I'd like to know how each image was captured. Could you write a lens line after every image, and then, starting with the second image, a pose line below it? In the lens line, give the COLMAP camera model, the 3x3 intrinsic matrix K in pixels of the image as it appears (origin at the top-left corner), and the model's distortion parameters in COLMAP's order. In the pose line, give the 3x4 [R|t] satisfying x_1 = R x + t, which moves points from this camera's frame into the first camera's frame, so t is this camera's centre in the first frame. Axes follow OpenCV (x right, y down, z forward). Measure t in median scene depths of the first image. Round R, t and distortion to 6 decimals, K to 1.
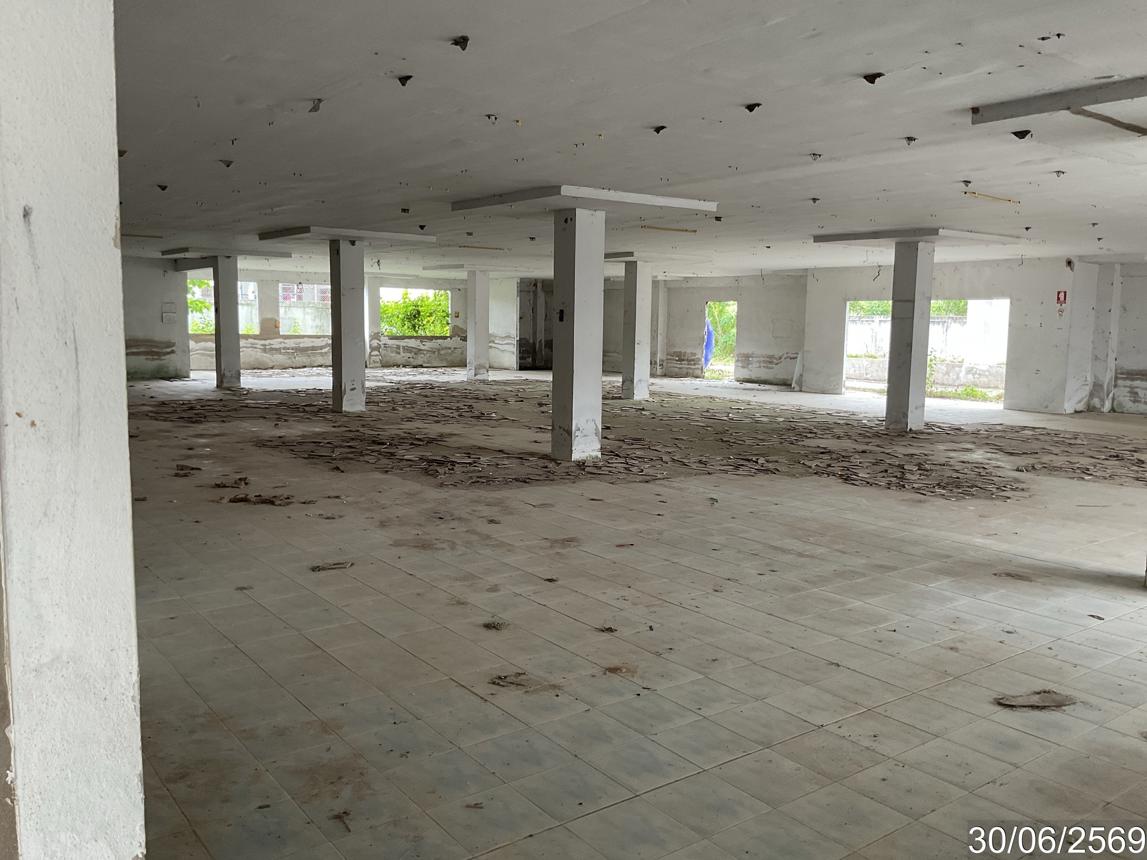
lens RADIAL K [[963.6, 0, 573.5], [0, 963.6, 430.0], [0, 0, 1]] dist [0.005323, -0.004792]
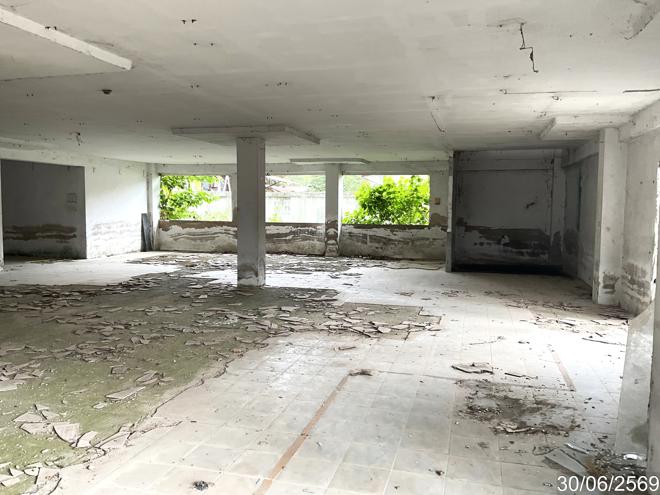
lens RADIAL K [[531.0, 0, 330.0], [0, 531.0, 247.5], [0, 0, 1]] dist [0.002554, 0.000706]
pose [[0.611586, 0.045632, -0.789861, 0.211288], [-0.085882, 0.996265, -0.008941, -0.067757], [0.786503, 0.073303, 0.613221, 0.656656]]
